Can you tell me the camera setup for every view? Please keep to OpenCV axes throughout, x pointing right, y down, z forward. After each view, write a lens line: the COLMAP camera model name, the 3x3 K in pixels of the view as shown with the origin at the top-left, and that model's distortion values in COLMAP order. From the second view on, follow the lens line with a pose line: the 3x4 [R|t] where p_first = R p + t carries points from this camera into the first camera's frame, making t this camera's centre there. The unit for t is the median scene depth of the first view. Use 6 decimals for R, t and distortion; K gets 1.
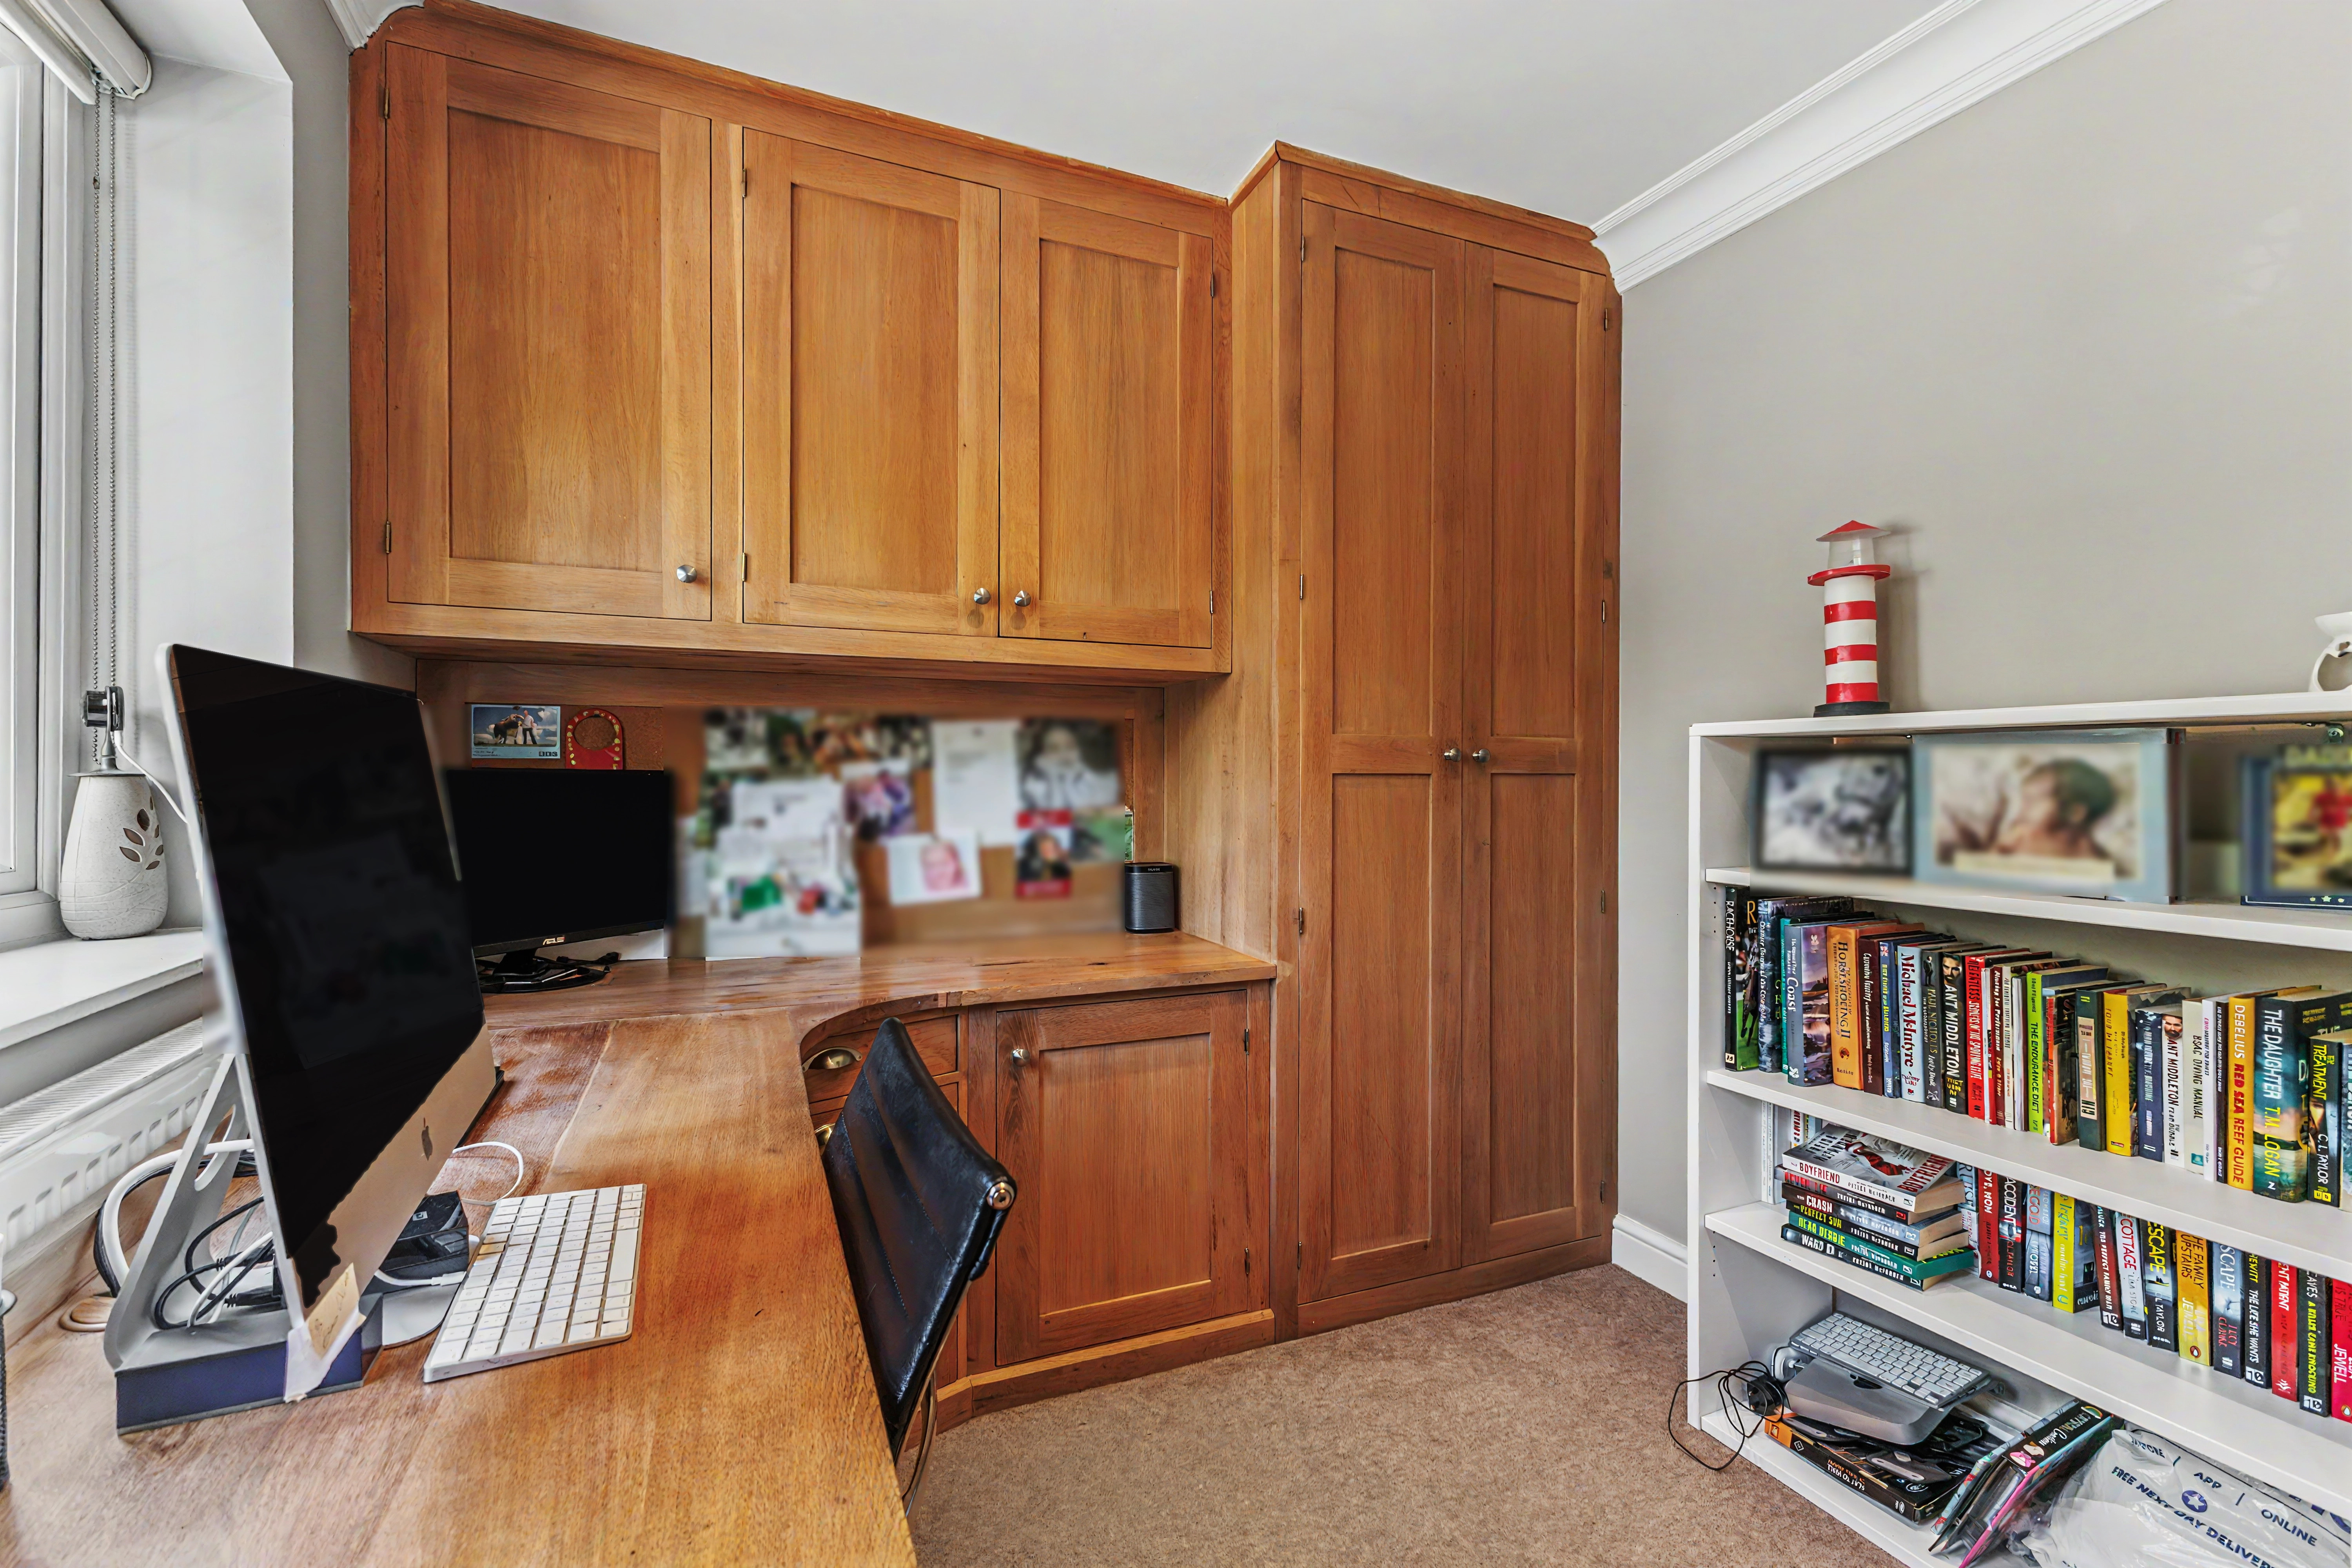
lens RADIAL K [[1024.4, 0, 1186.8], [0, 1024.4, 777.3], [0, 0, 1]] dist [0.010941, -0.003204]
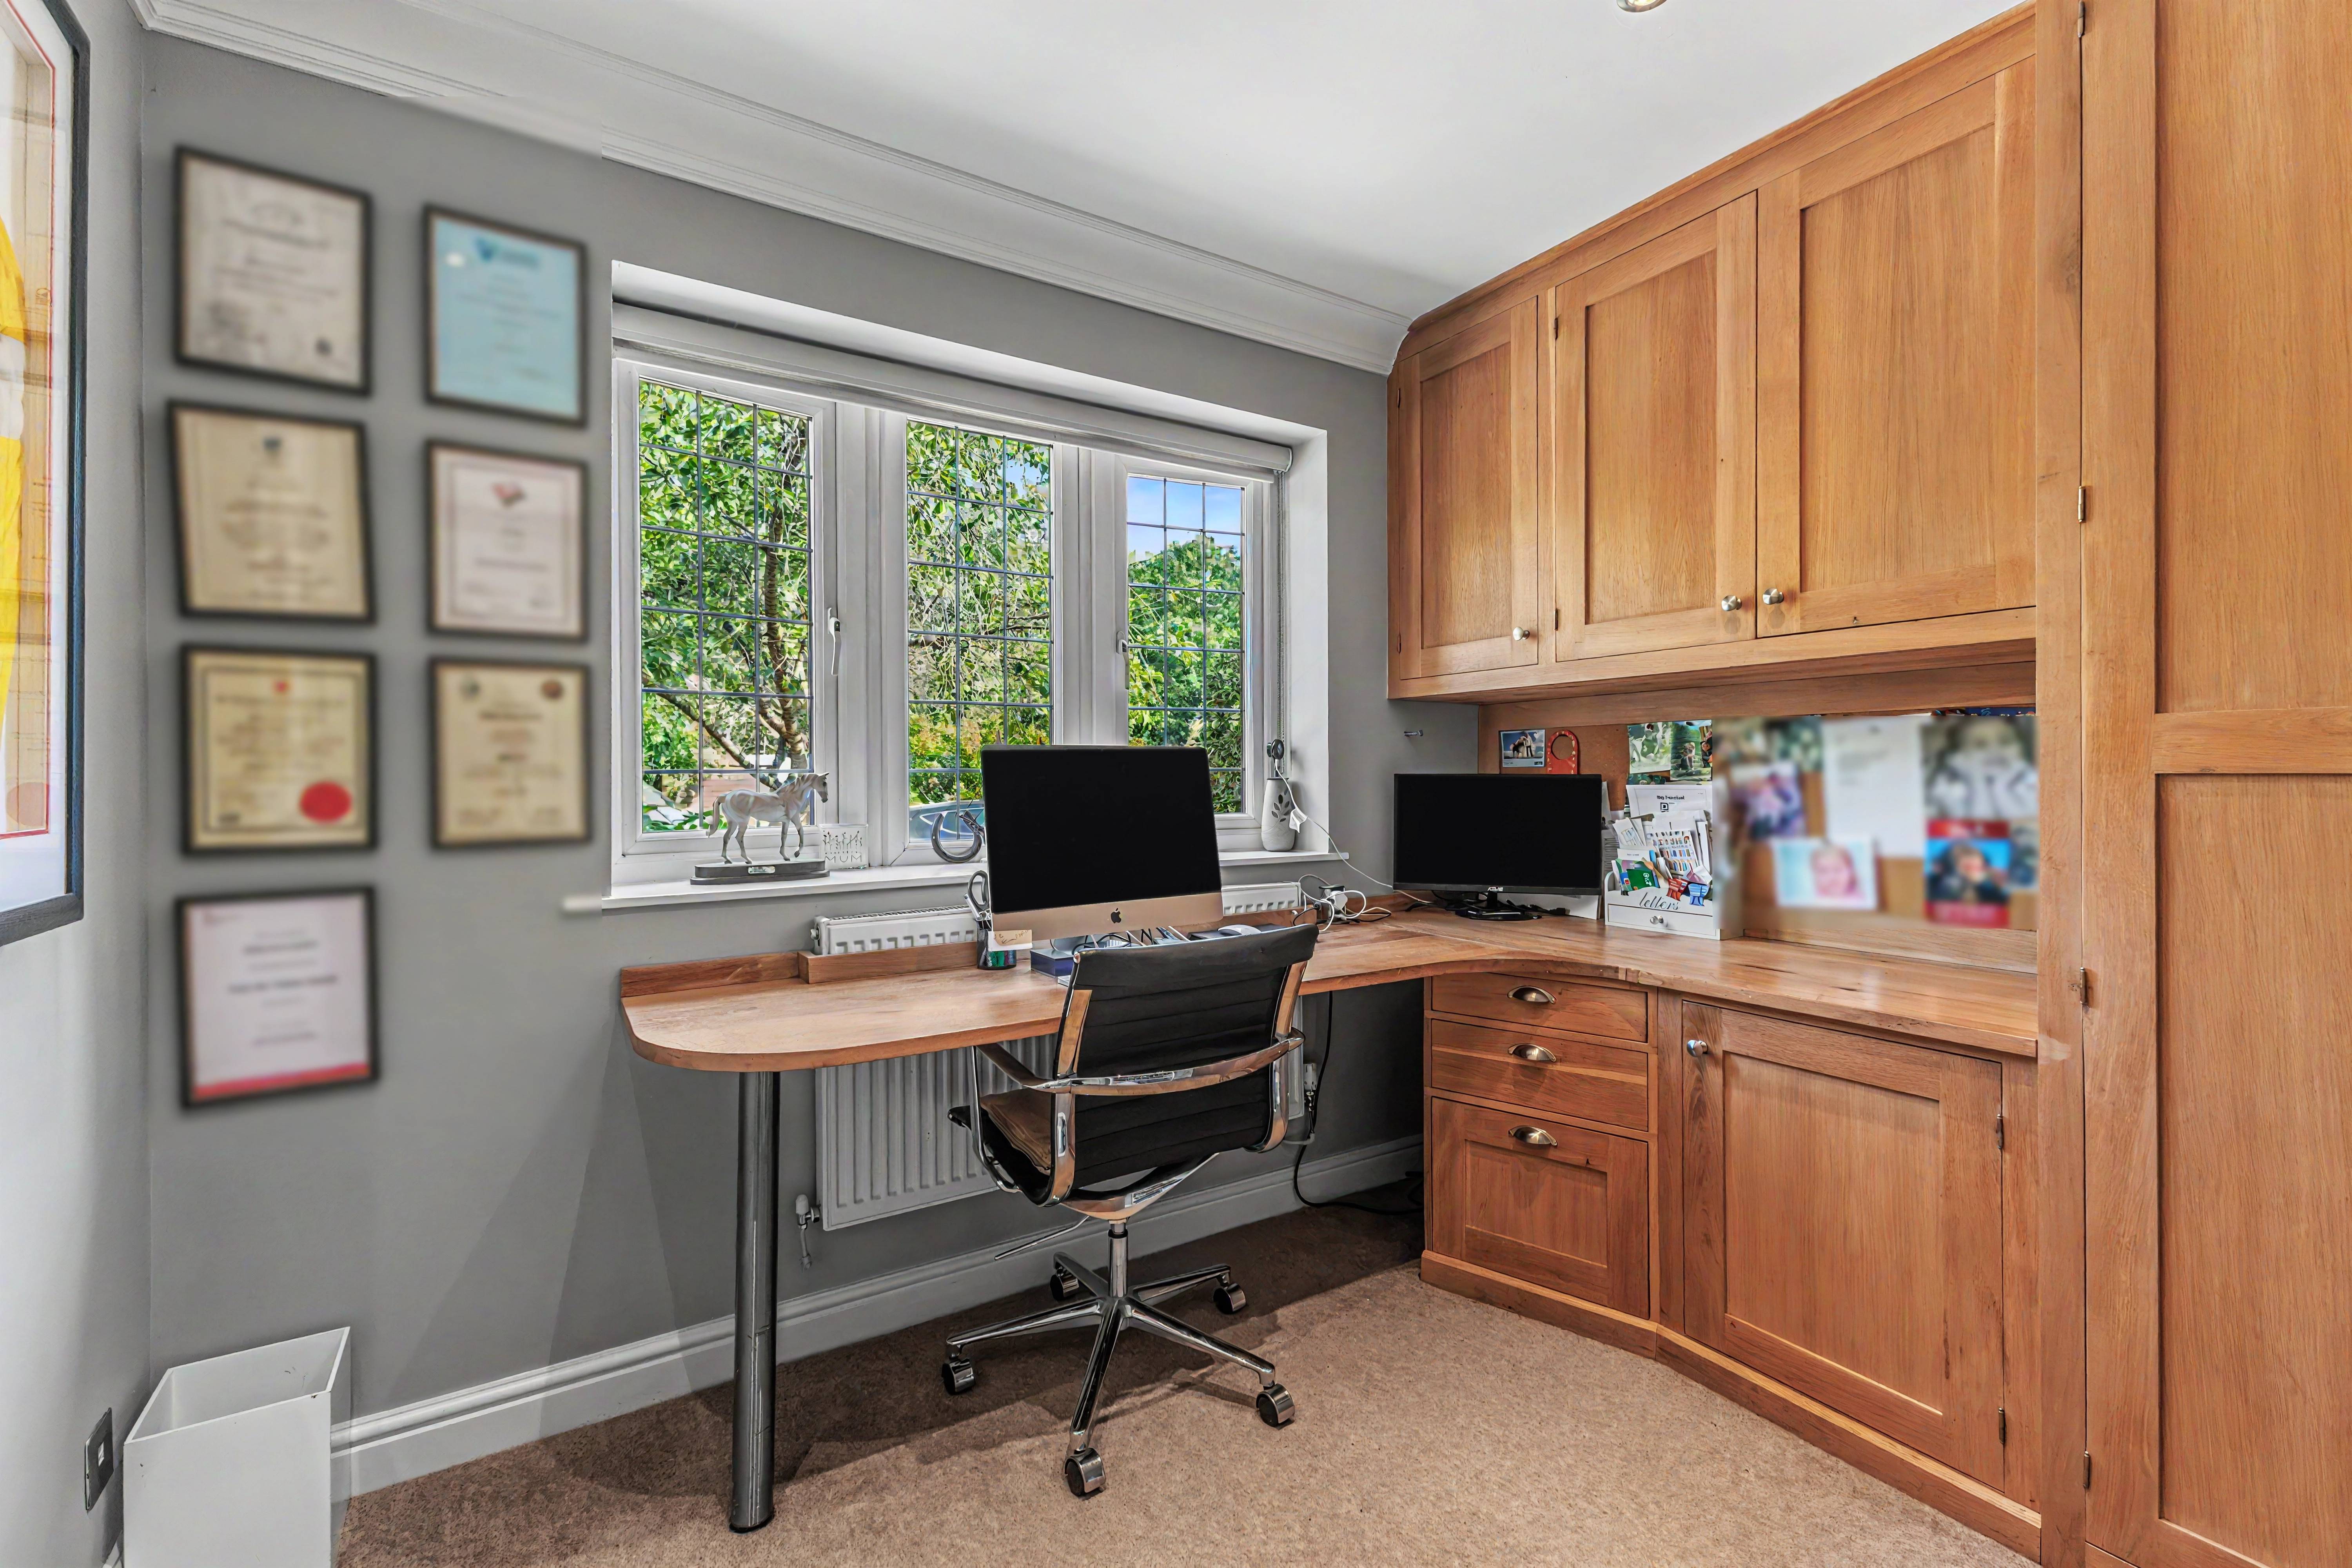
lens RADIAL K [[1024.4, 0, 1200.8], [0, 1024.4, 780.1], [0, 0, 1]] dist [0.010941, -0.003204]
pose [[0.160759, 0.000193, -0.986994, 0.681360], [-0.000764, 1.000000, 0.000071, 0.000969], [0.986993, 0.000743, 0.160760, 0.291096]]
